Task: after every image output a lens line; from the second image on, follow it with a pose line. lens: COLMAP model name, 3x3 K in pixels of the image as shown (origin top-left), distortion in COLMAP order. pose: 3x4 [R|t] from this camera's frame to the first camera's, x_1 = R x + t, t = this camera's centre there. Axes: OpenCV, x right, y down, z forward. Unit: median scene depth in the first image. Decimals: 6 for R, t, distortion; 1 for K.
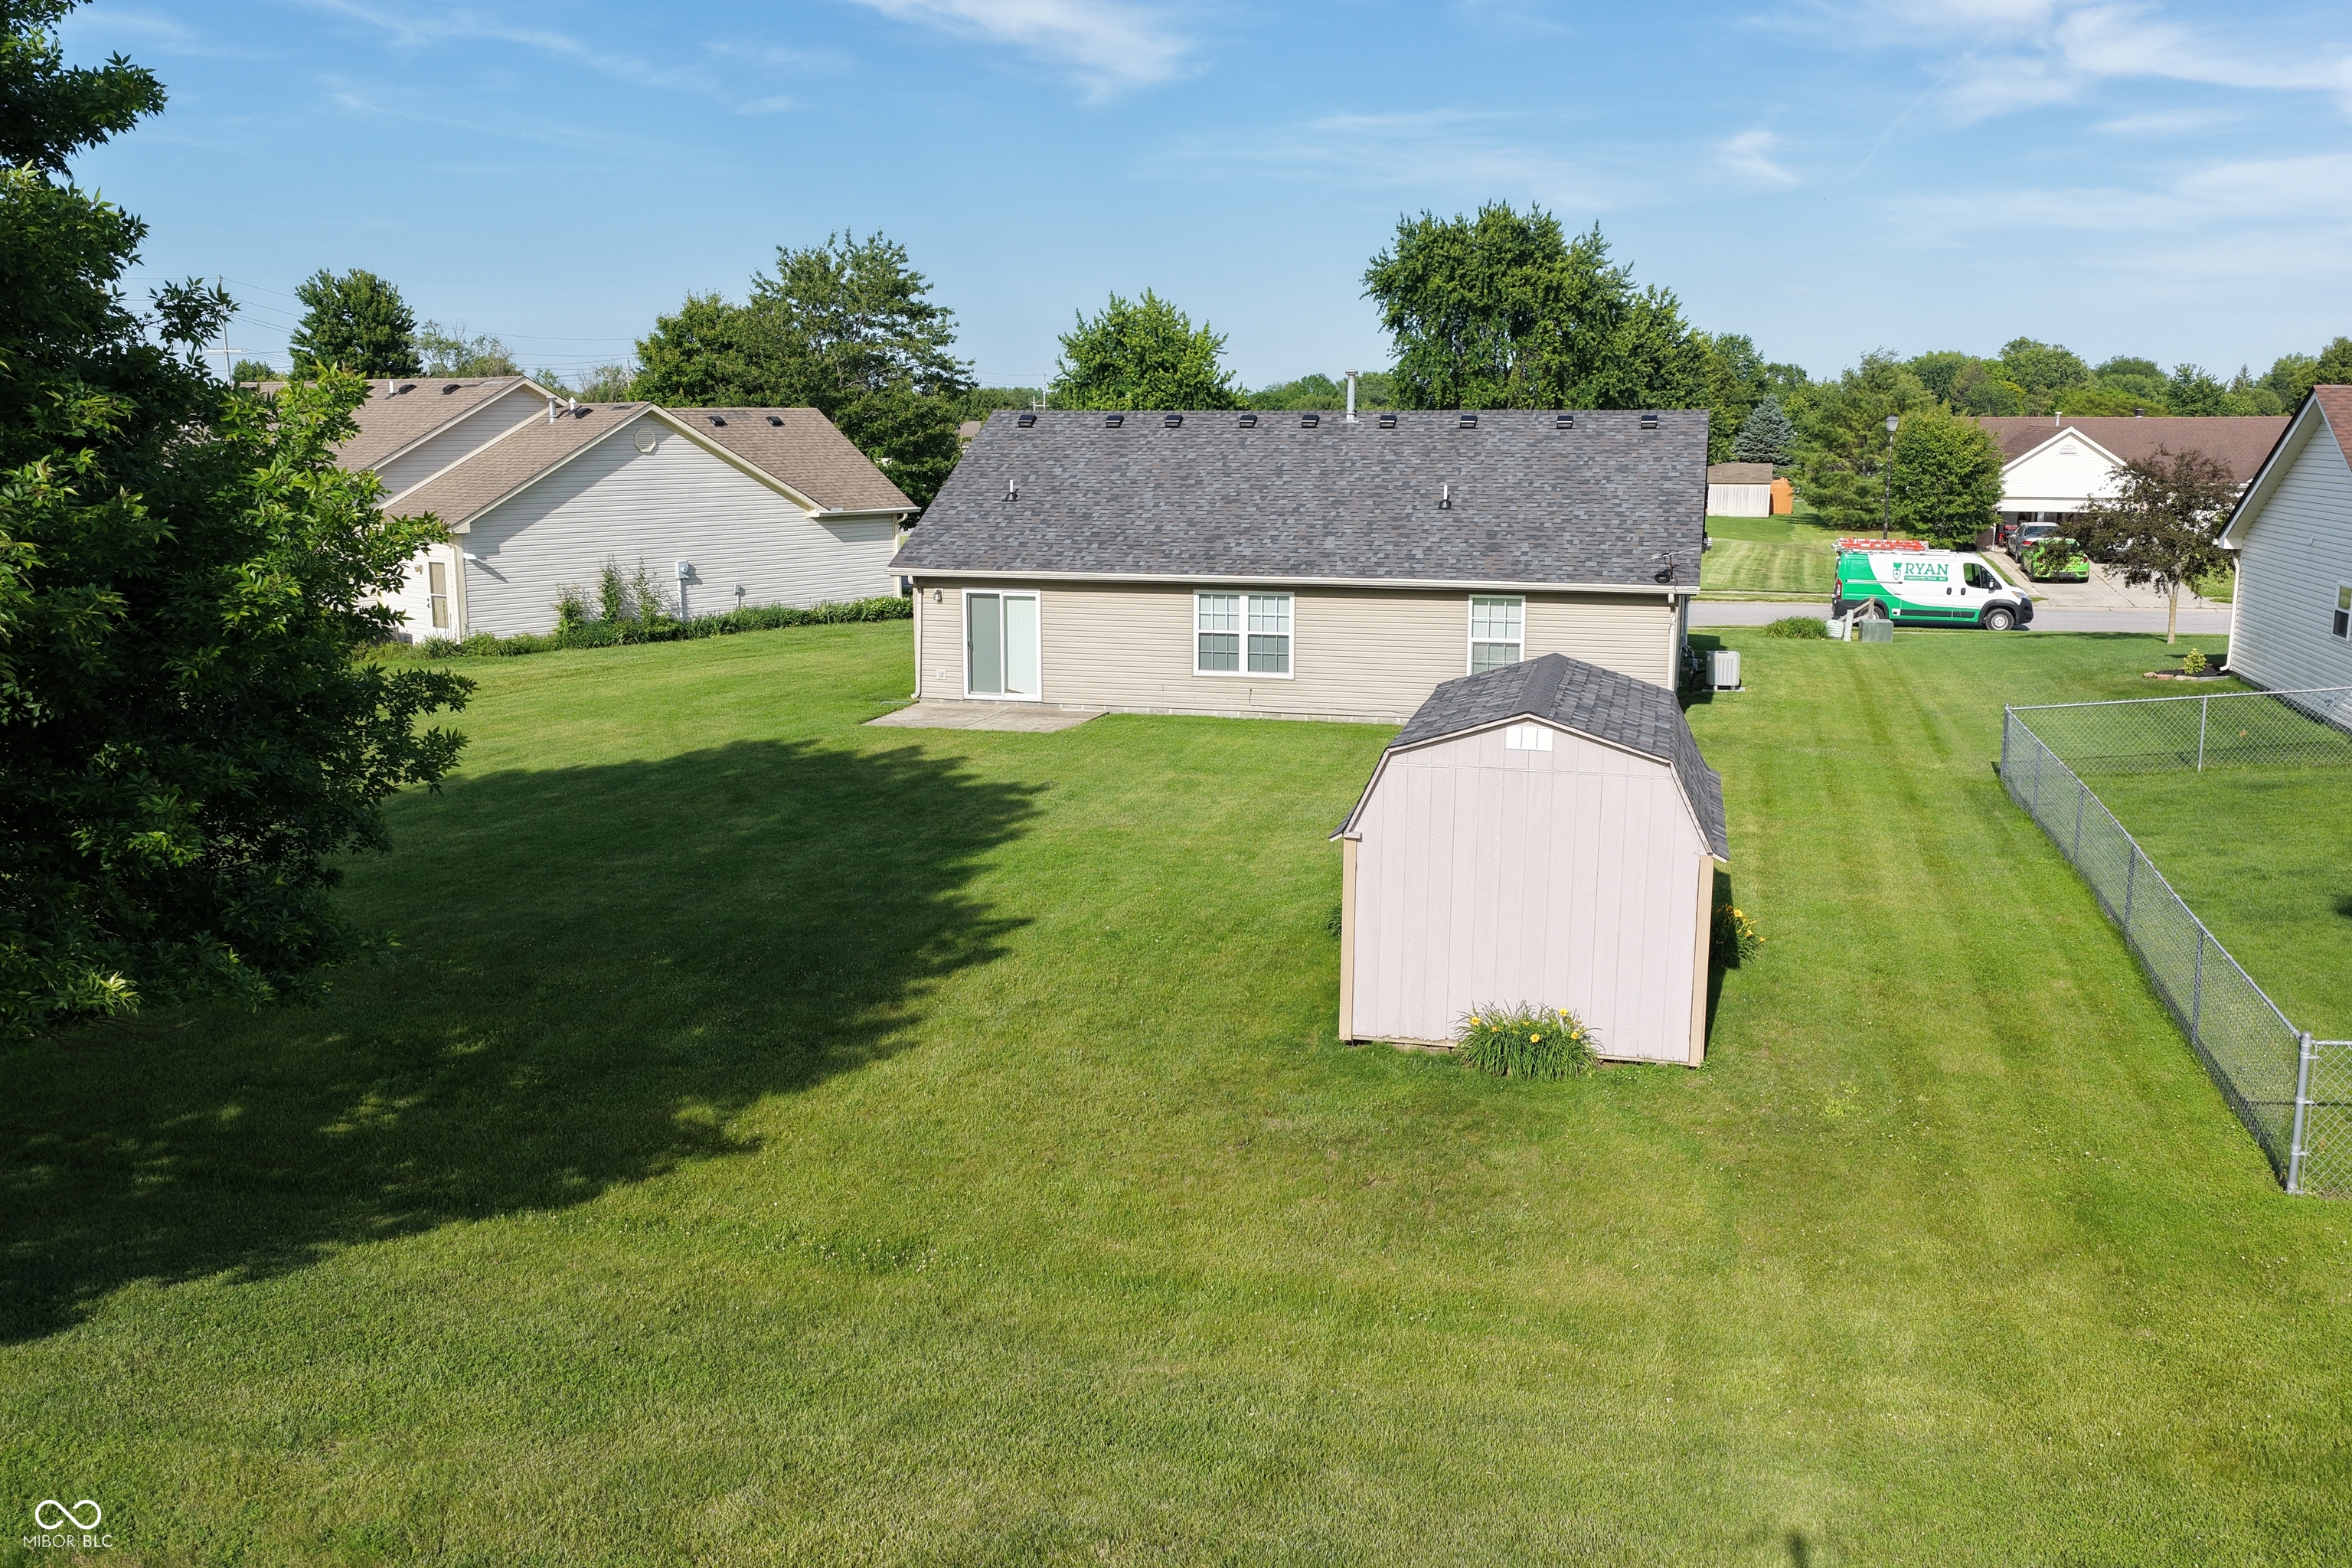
lens RADIAL K [[1947.2, 0, 1176.7], [0, 1947.2, 788.2], [0, 0, 1]] dist [-0.013939, 0.037172]
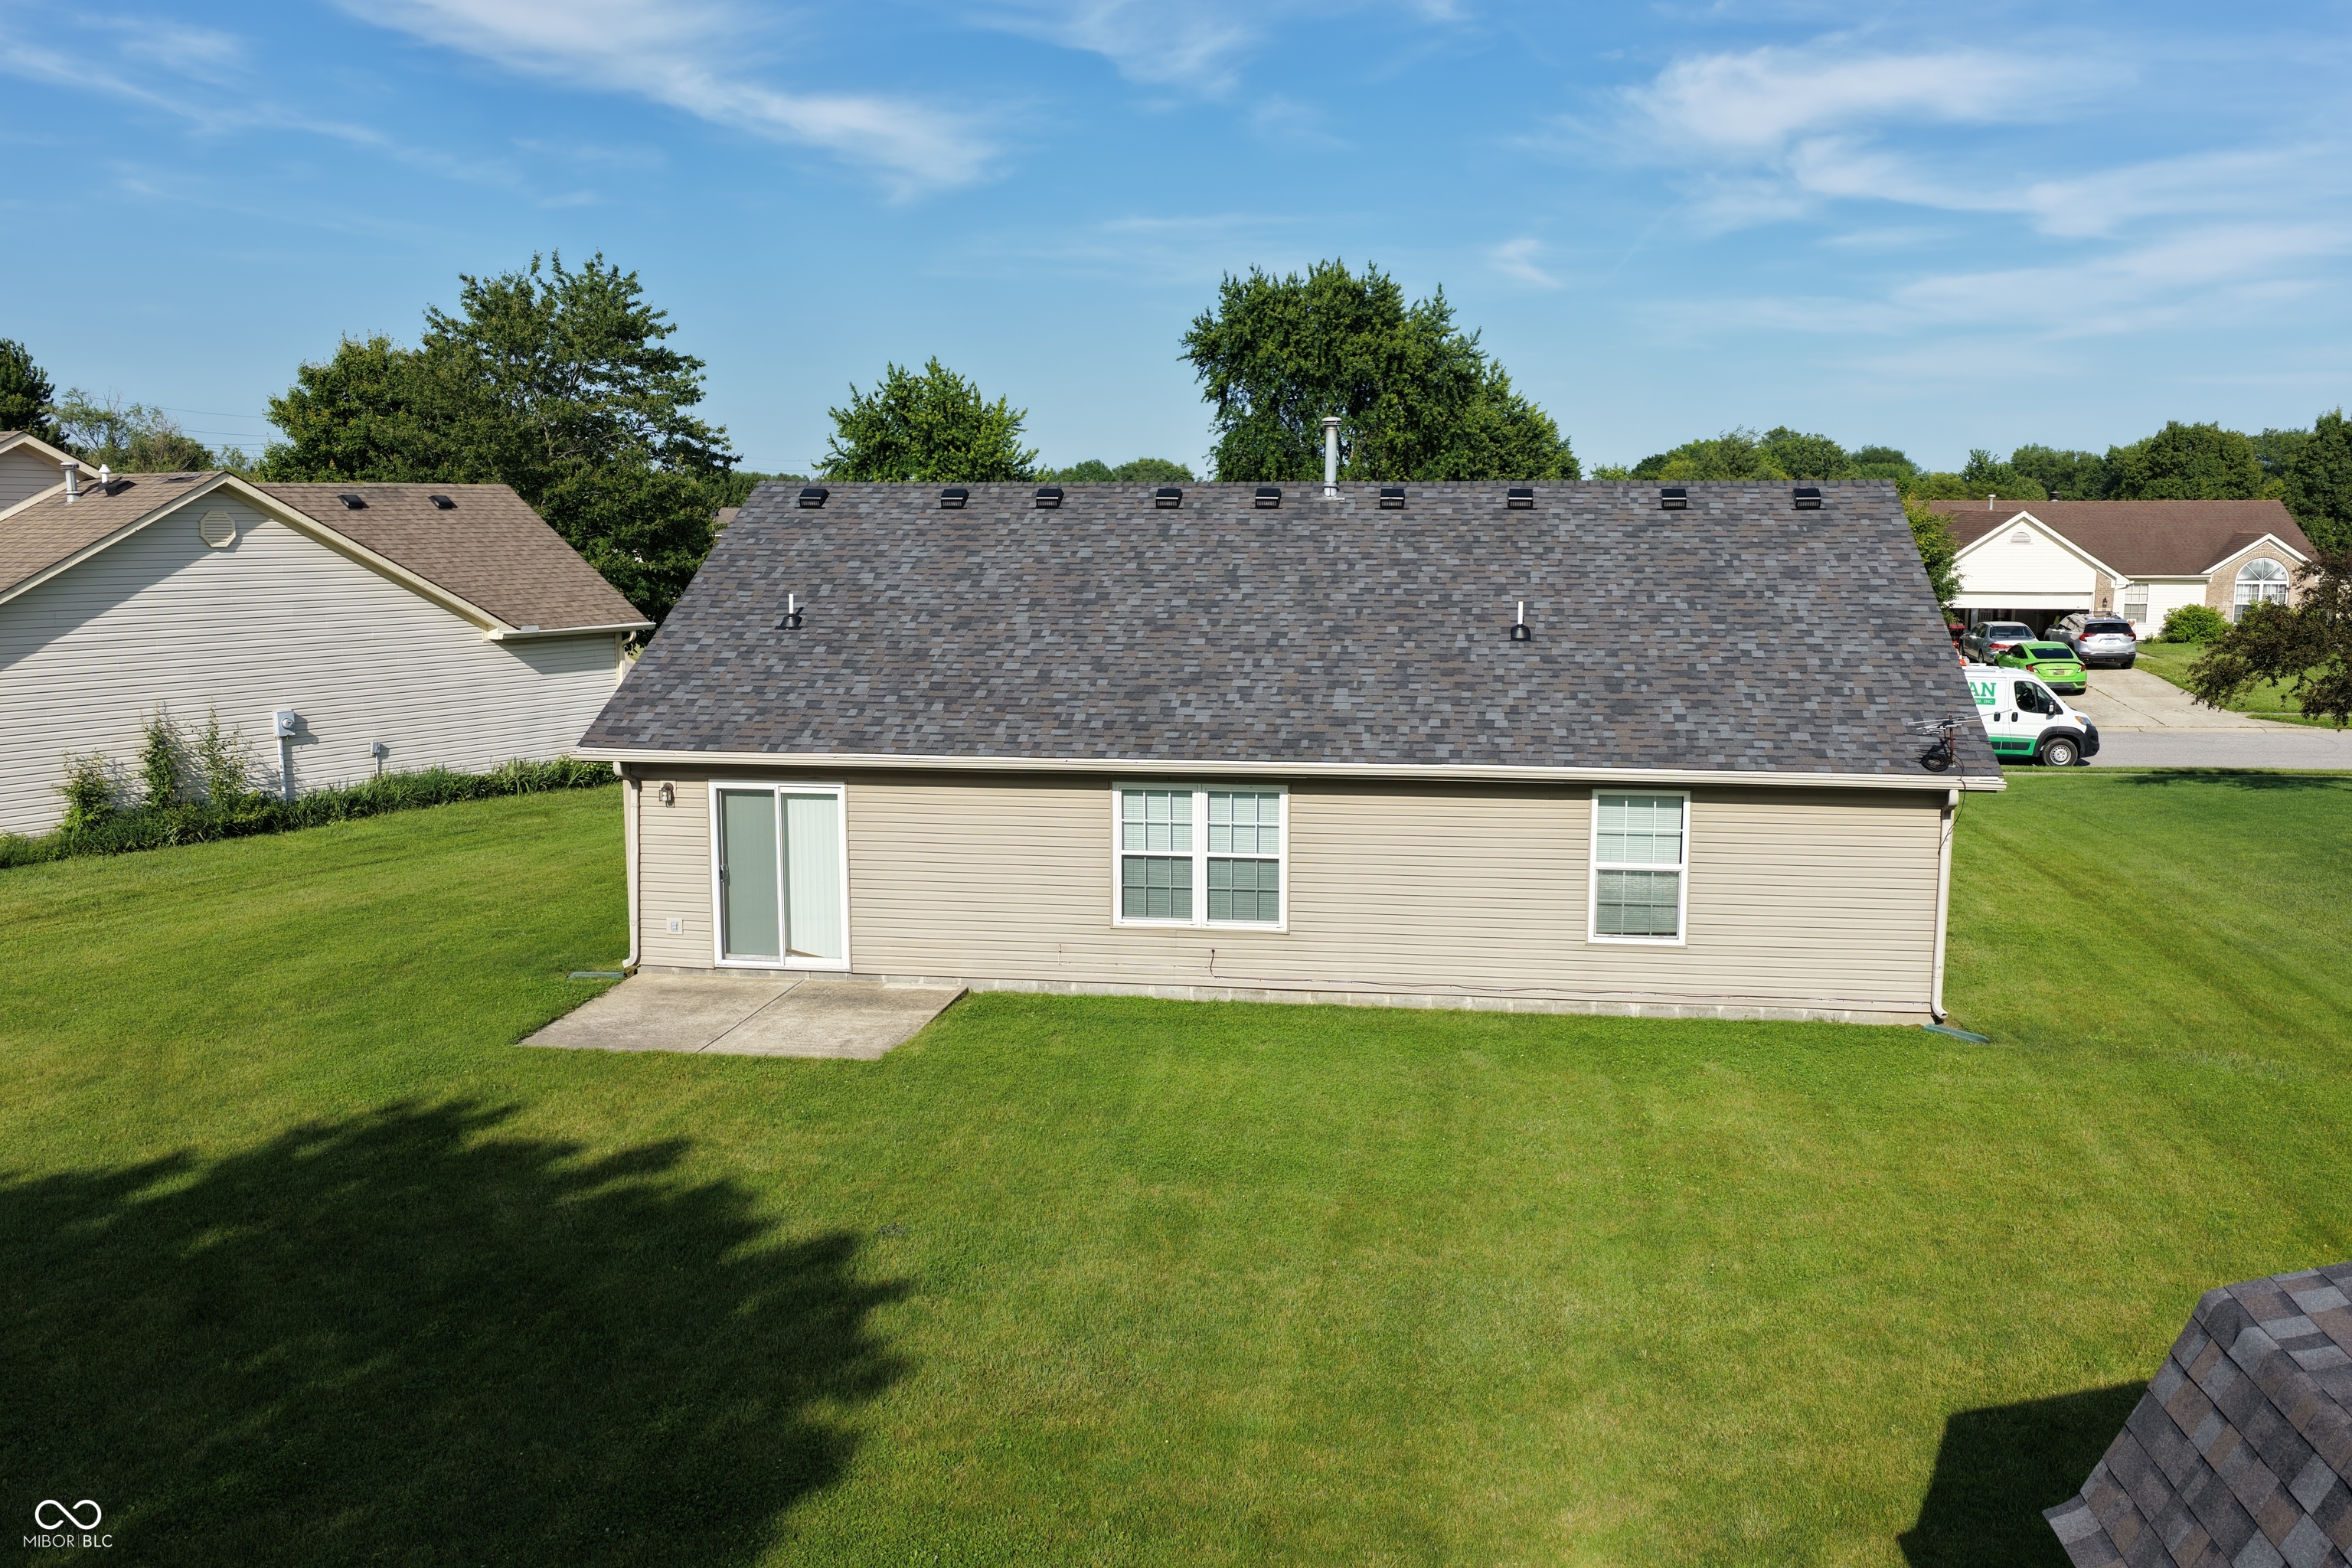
lens RADIAL K [[1947.2, 0, 1183.3], [0, 1947.2, 795.1], [0, 0, 1]] dist [-0.013939, 0.037172]
pose [[0.992664, -0.018077, 0.119545, -0.028537], [0.022904, 0.998972, -0.039129, -0.053107], [-0.118715, 0.041580, 0.992057, 0.296954]]
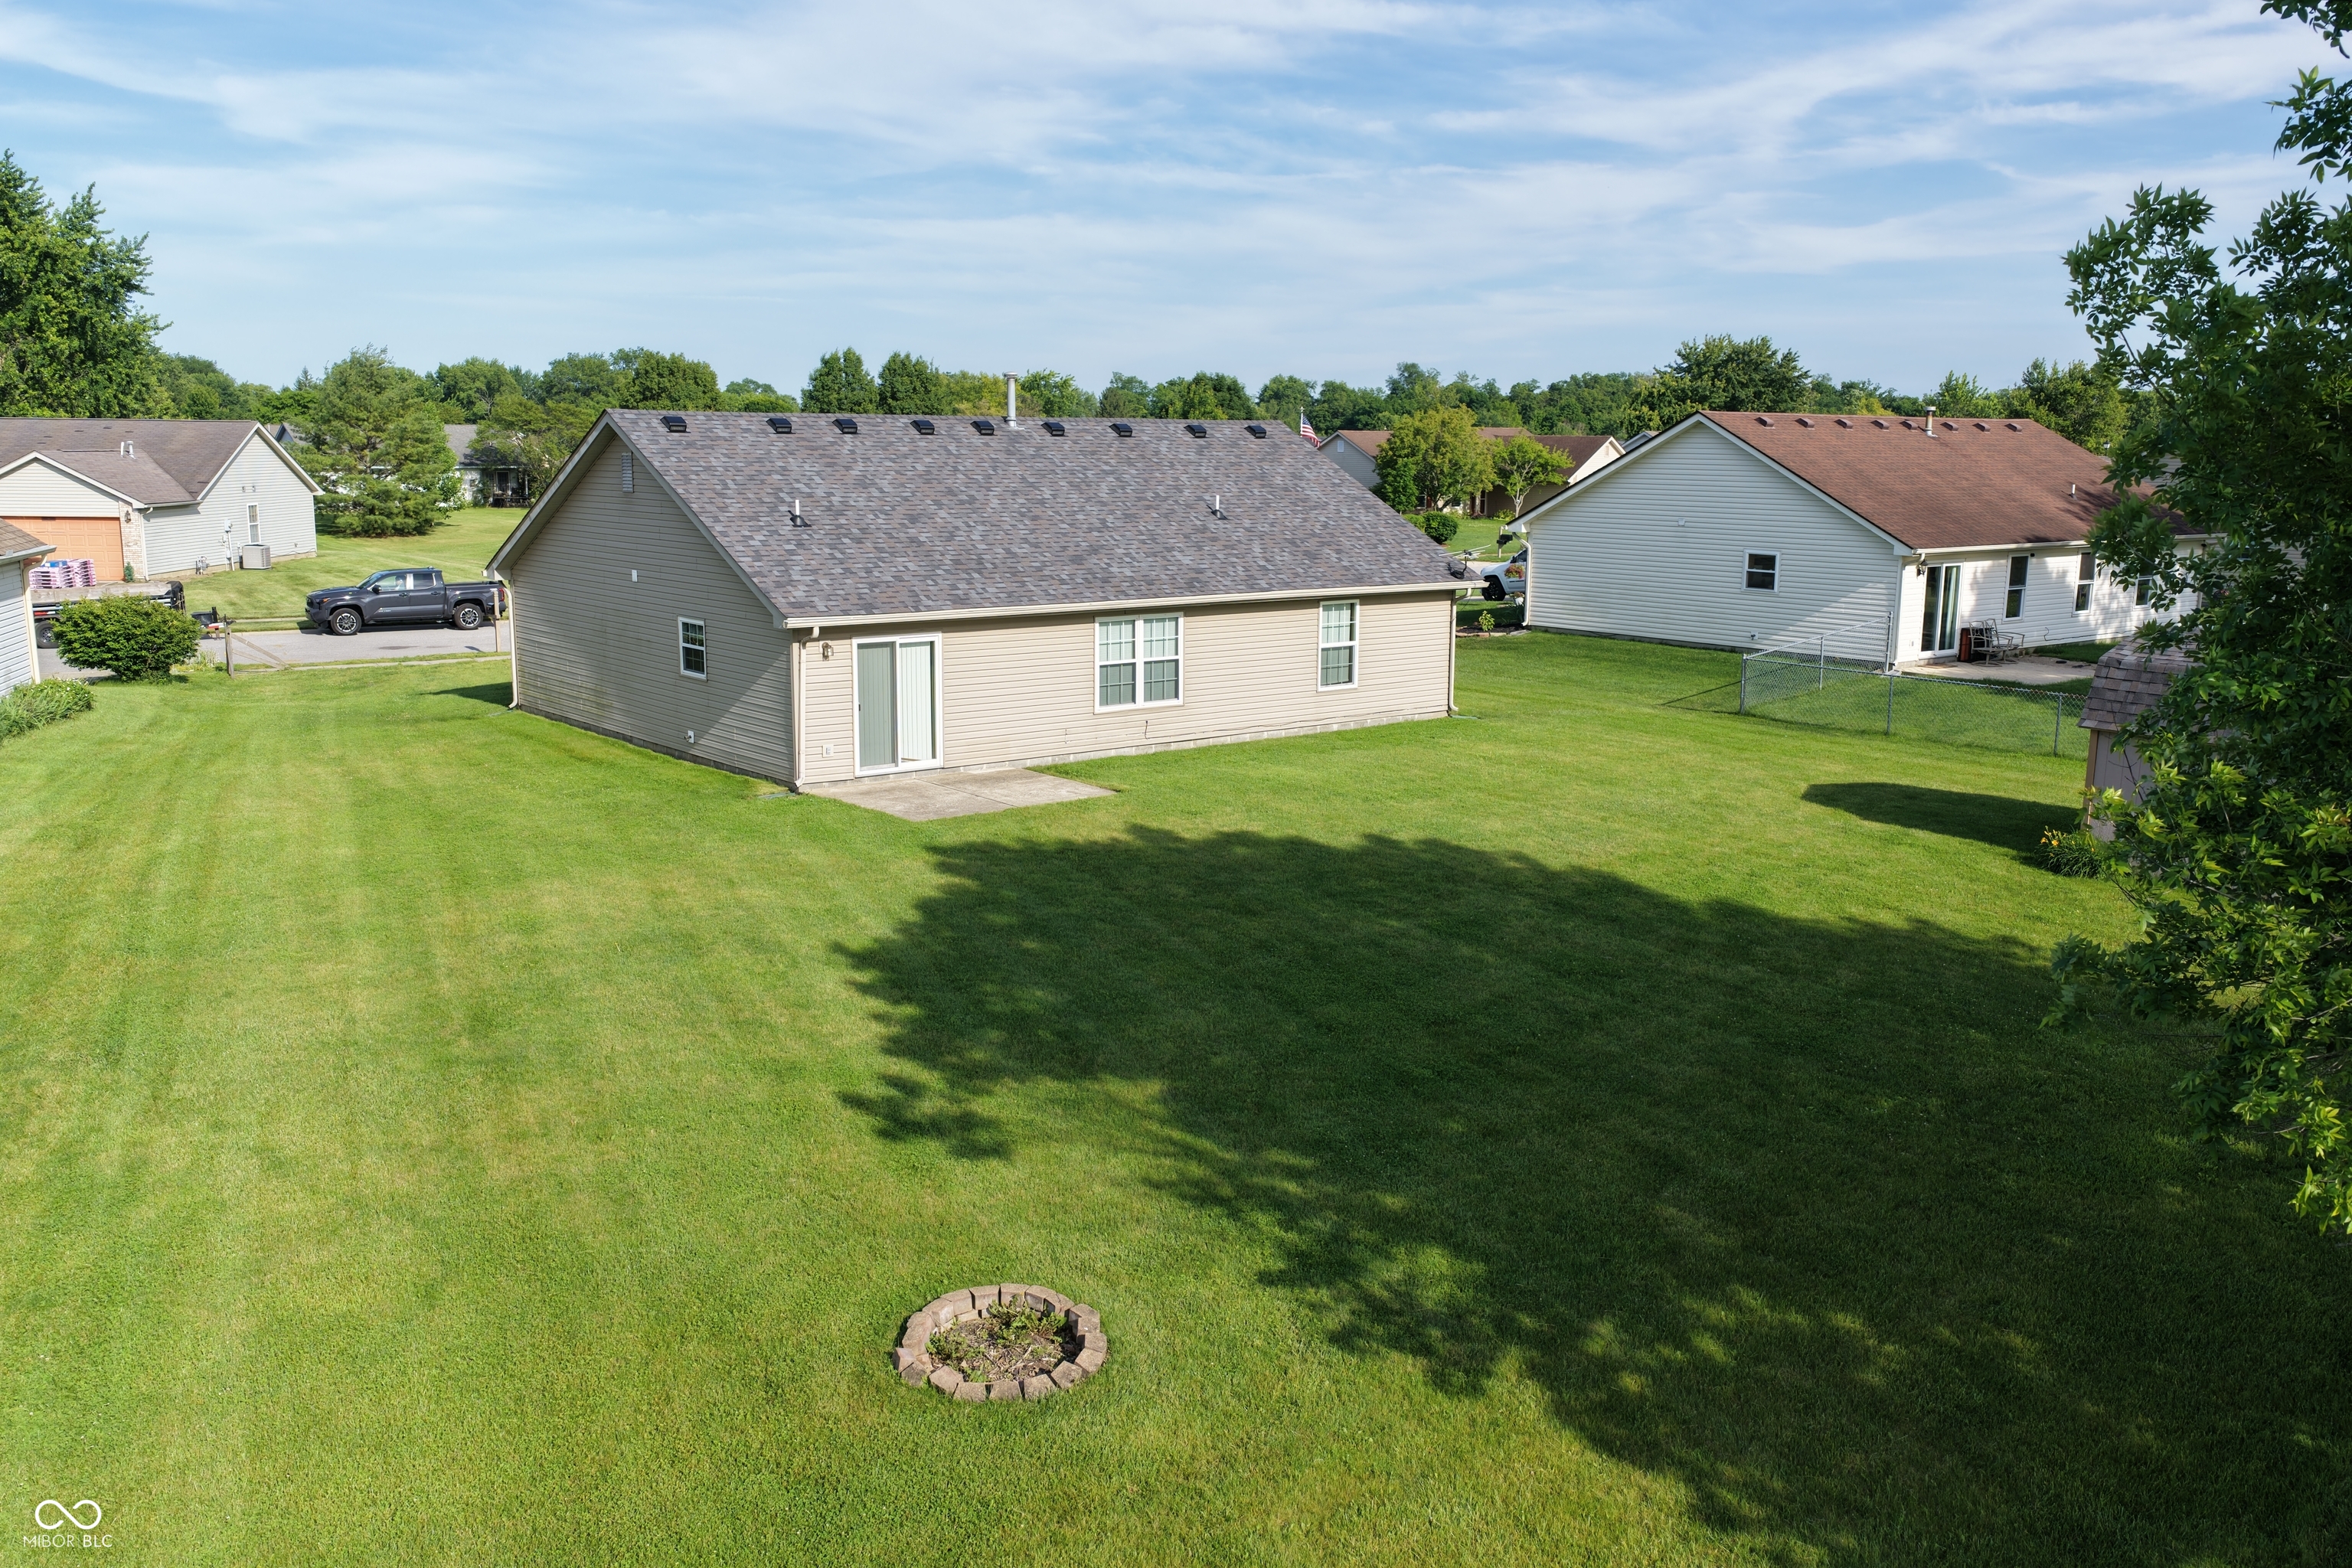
lens RADIAL K [[1947.2, 0, 1178.9], [0, 1947.2, 753.0], [0, 0, 1]] dist [-0.013939, 0.037172]
pose [[0.573156, -0.126849, 0.809568, -0.495999], [0.140171, 0.988562, 0.055658, -0.060379], [-0.807369, 0.081577, 0.584381, 0.322034]]
